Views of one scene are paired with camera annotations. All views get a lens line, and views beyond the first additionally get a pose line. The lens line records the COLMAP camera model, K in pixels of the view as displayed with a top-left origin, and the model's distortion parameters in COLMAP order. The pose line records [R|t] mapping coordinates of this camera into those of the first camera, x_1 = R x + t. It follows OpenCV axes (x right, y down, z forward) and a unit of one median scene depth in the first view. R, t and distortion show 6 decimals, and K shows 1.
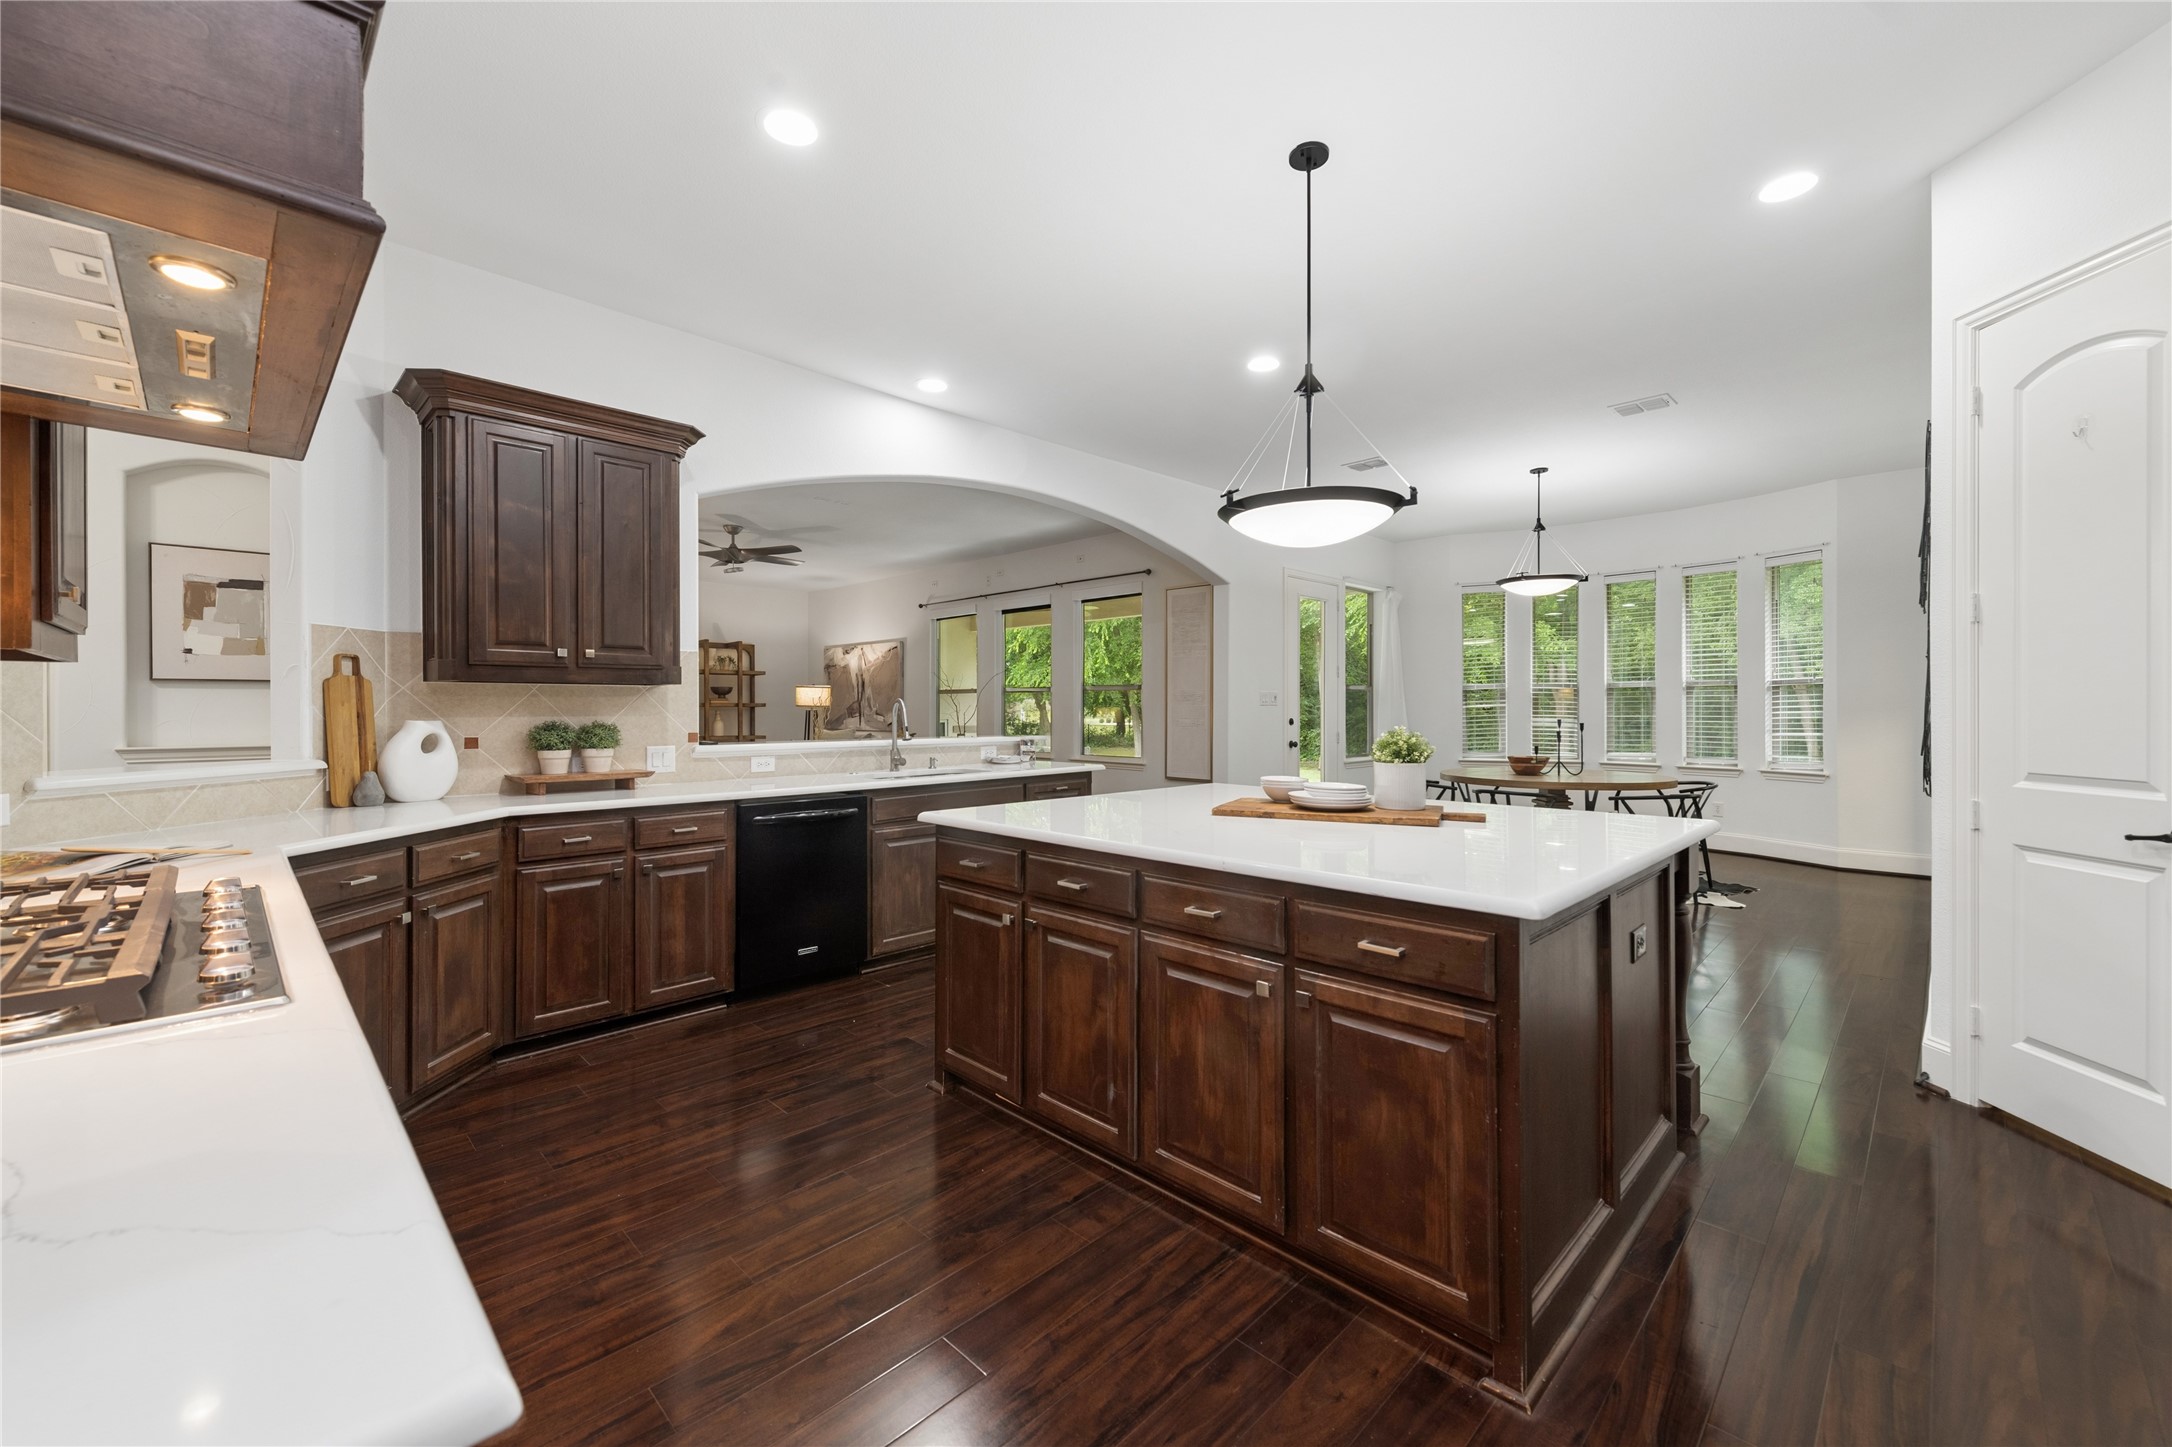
lens RADIAL K [[857.6, 0, 1081.4], [0, 857.6, 709.7], [0, 0, 1]] dist [0.013886, -0.000165]
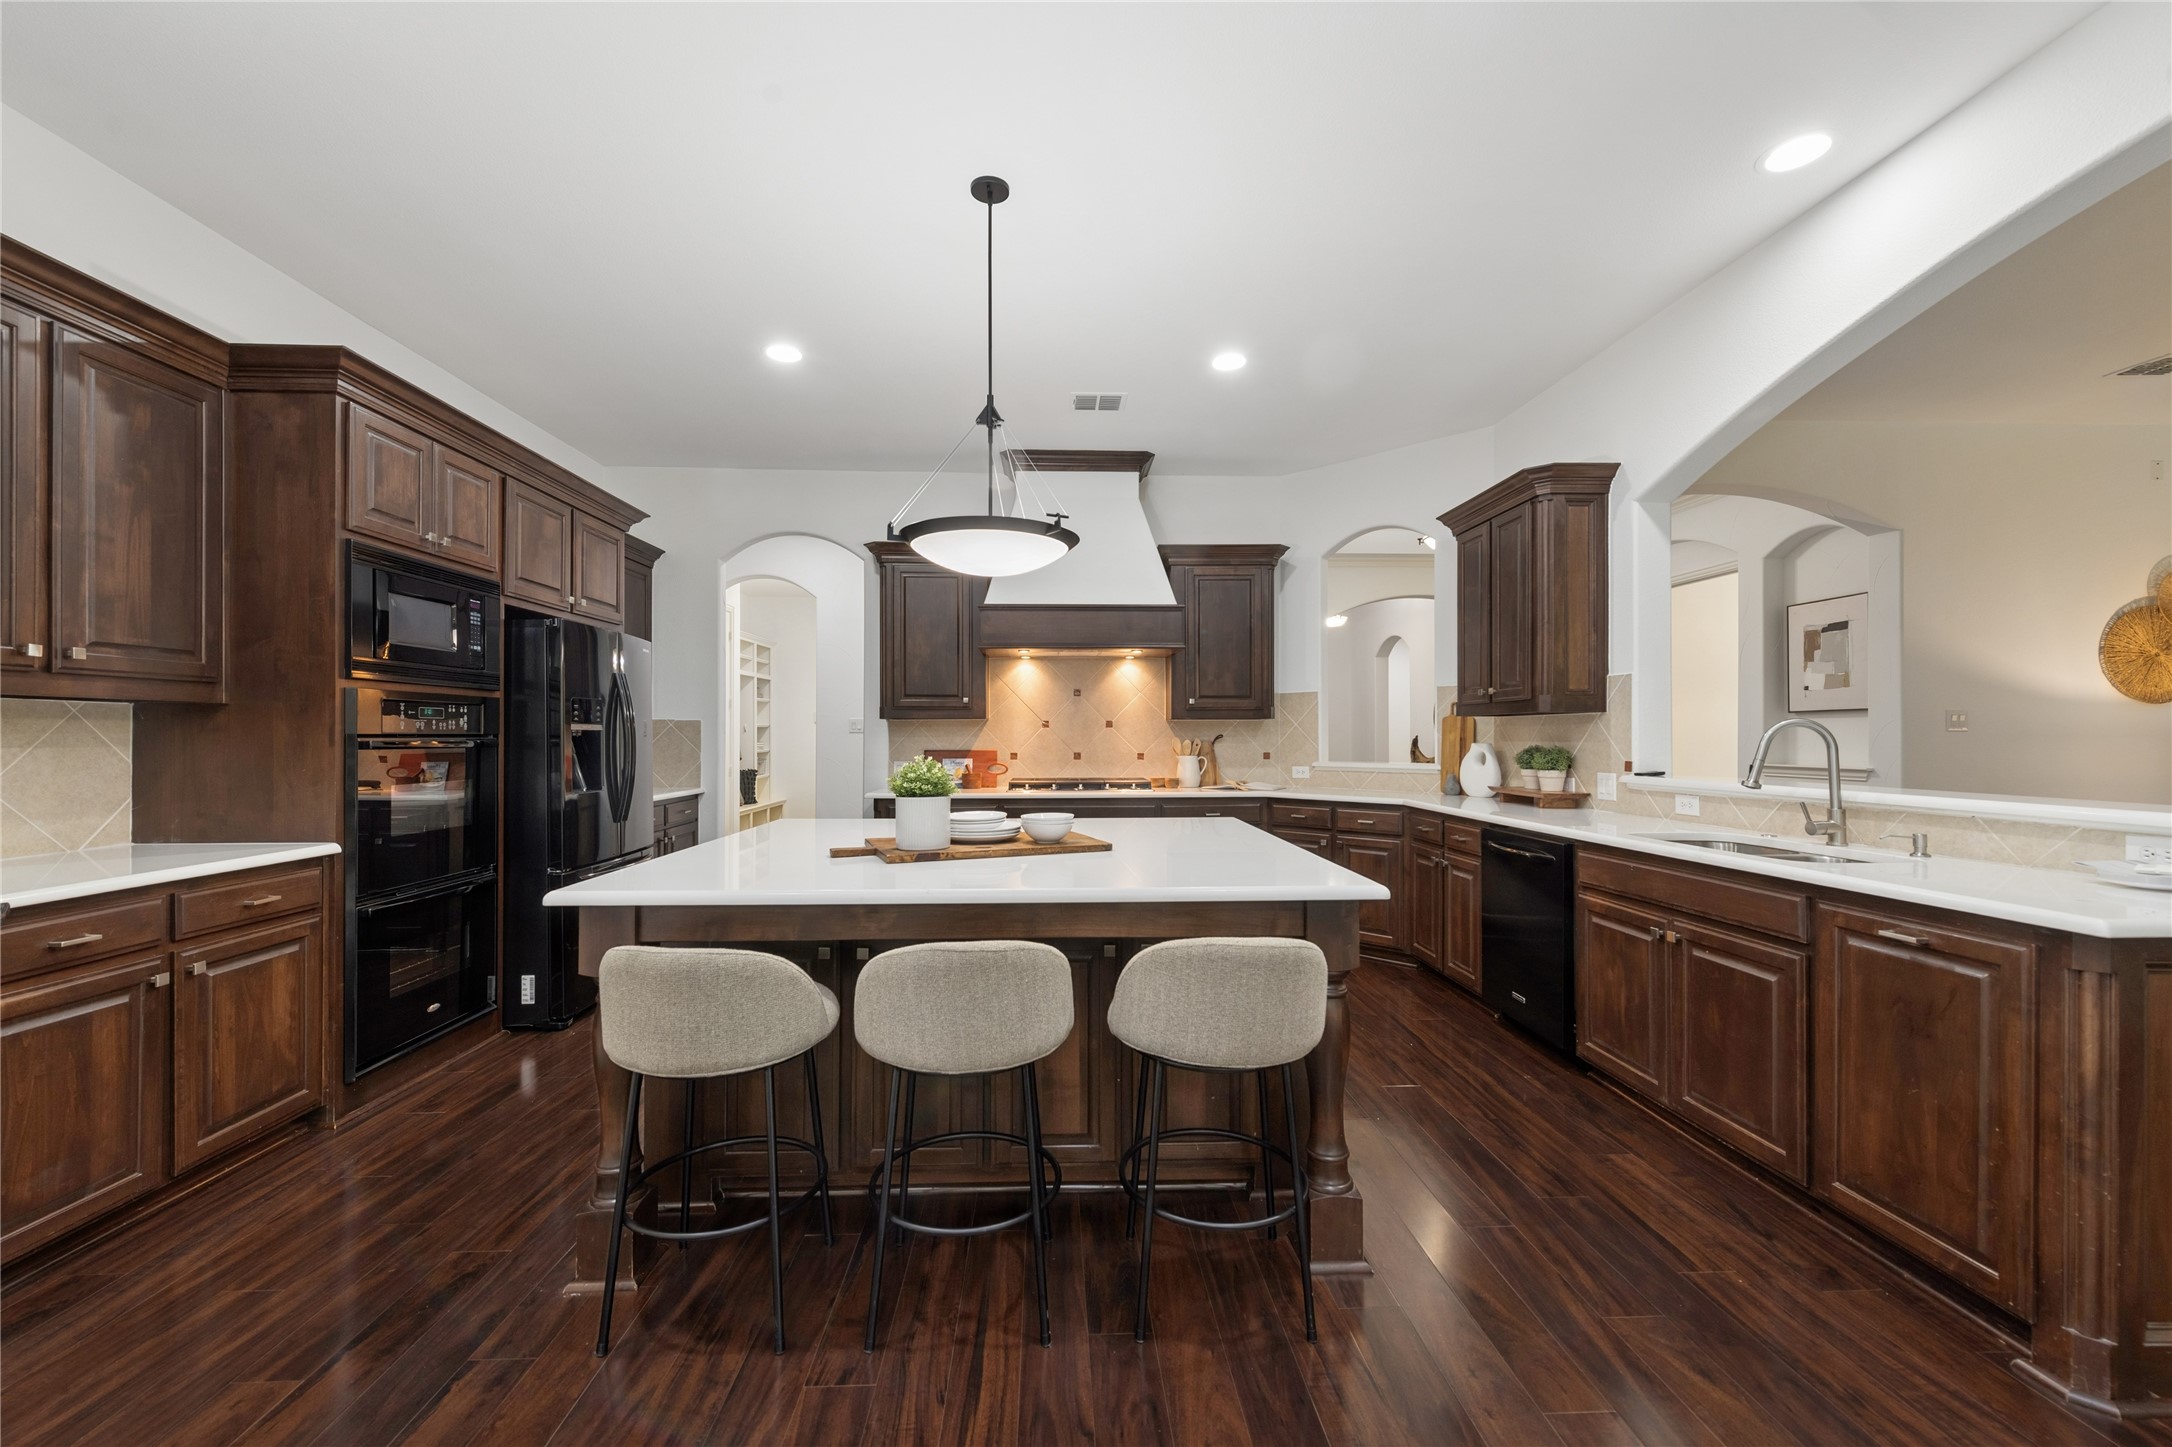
lens RADIAL K [[847.1, 0, 1087.8], [0, 847.1, 735.8], [0, 0, 1]] dist [0.002181, -0.000284]
pose [[-0.670530, 0.002450, -0.741879, 0.697457], [-0.000160, 0.999994, 0.003447, -0.004192], [0.741883, 0.002430, -0.670525, 1.321759]]
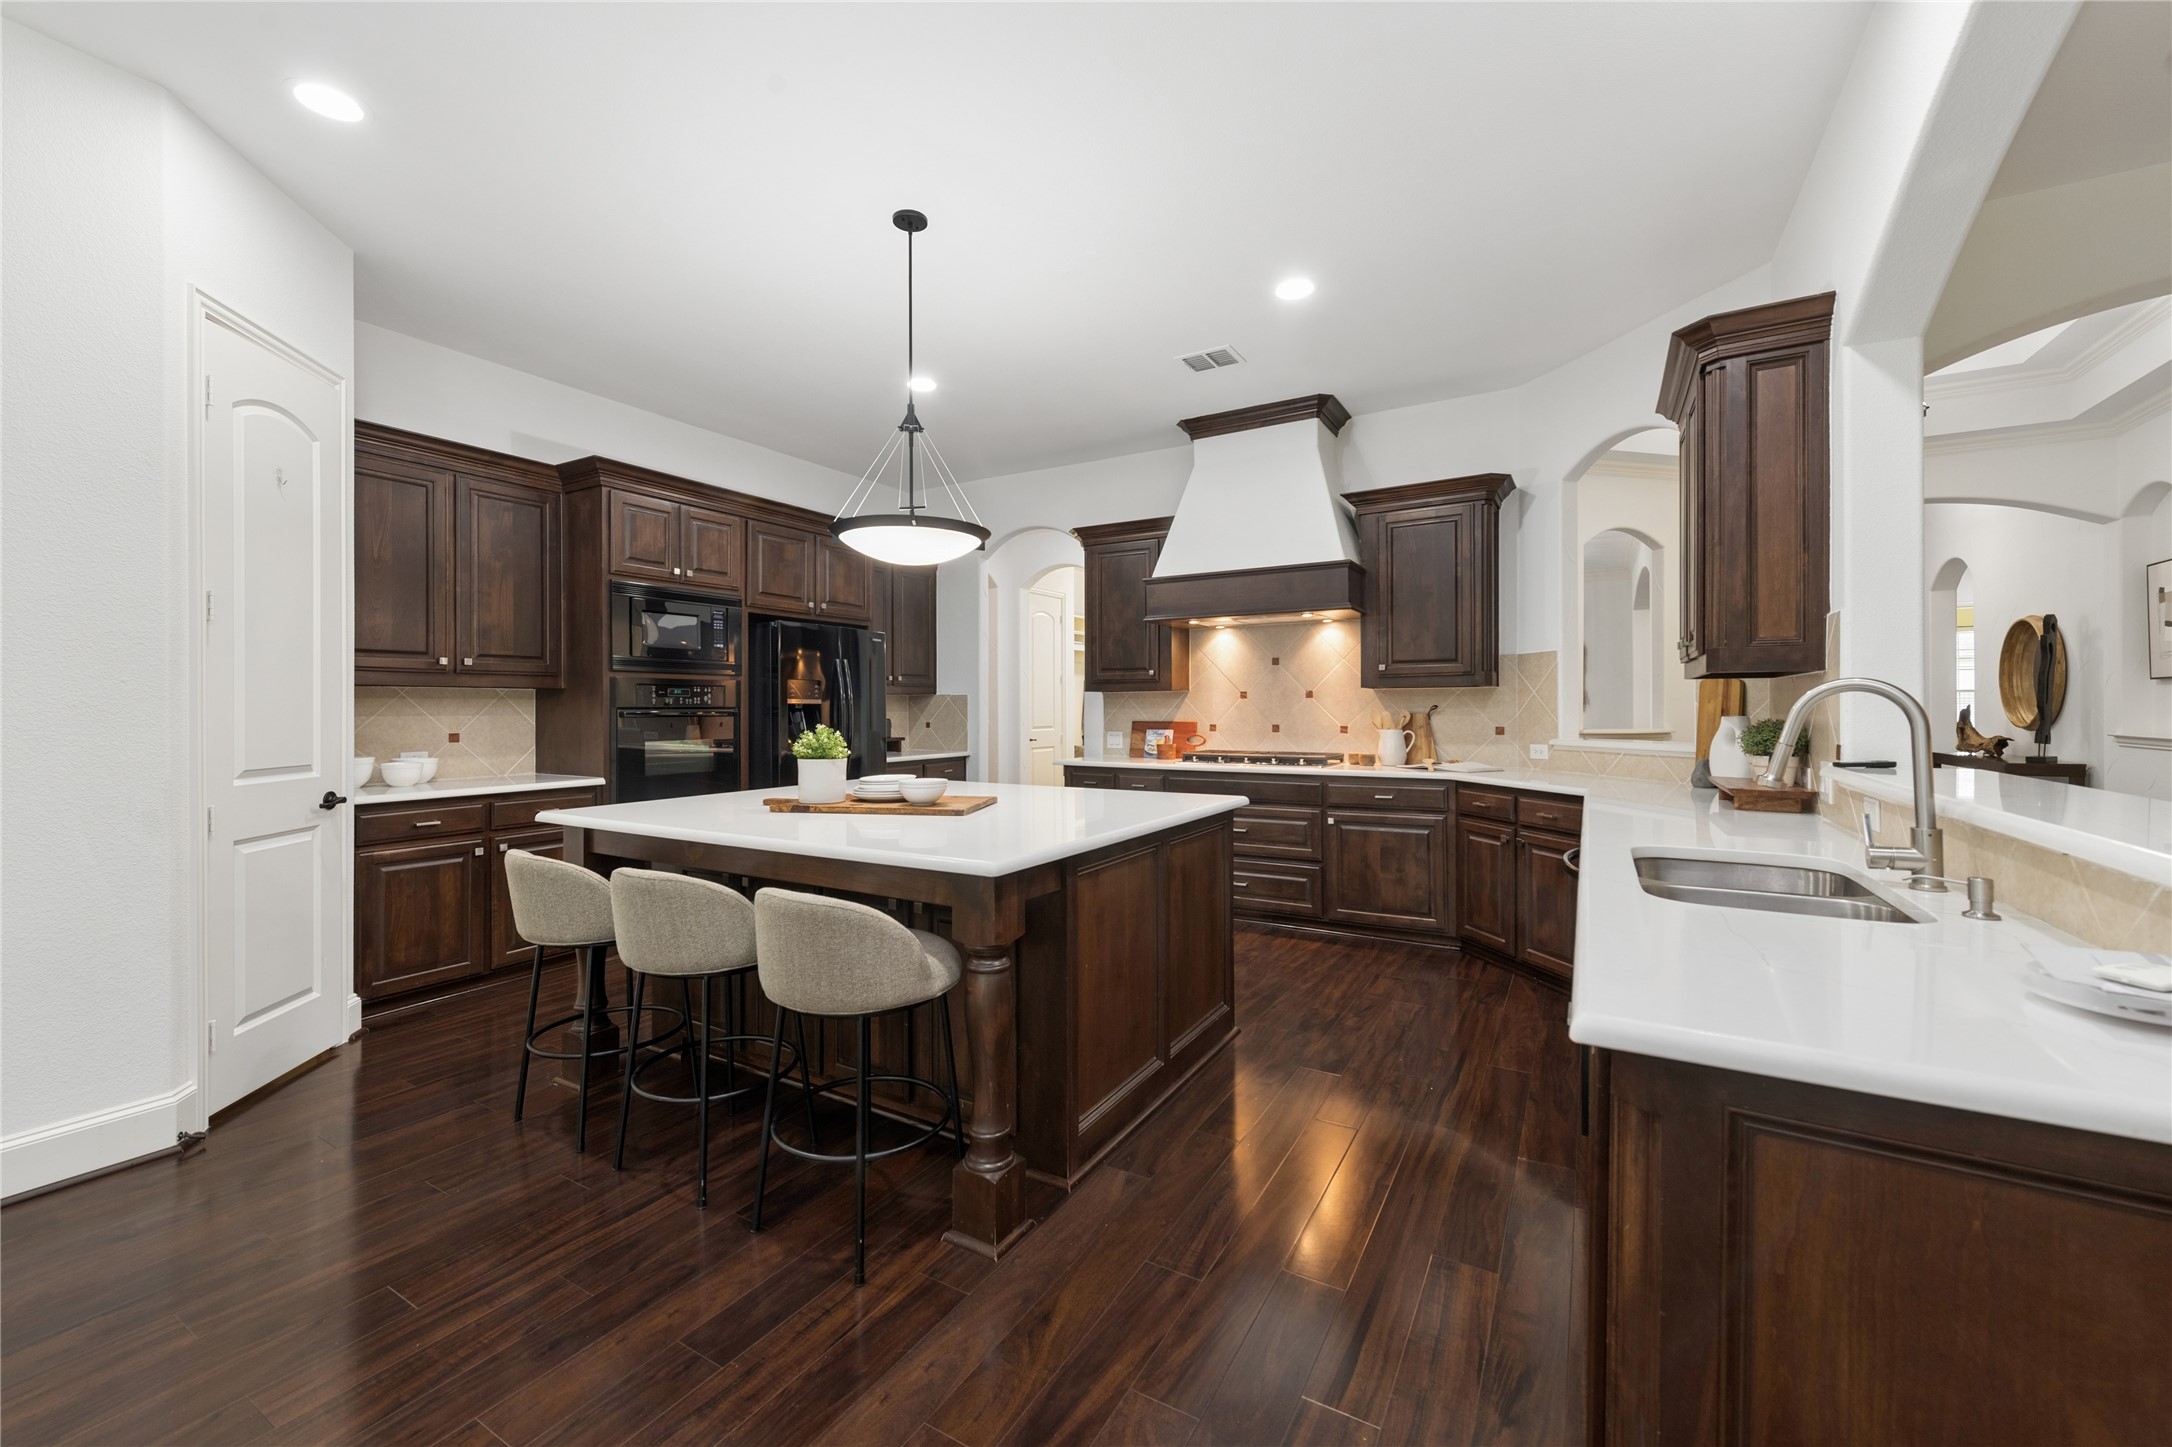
lens RADIAL K [[857.6, 0, 1081.4], [0, 857.6, 709.7], [0, 0, 1]] dist [0.013886, -0.000165]
pose [[-0.967189, 0.005007, -0.254010, 0.253558], [0.003771, 0.999979, 0.005352, -0.003532], [0.254031, 0.004219, -0.967187, 1.625310]]
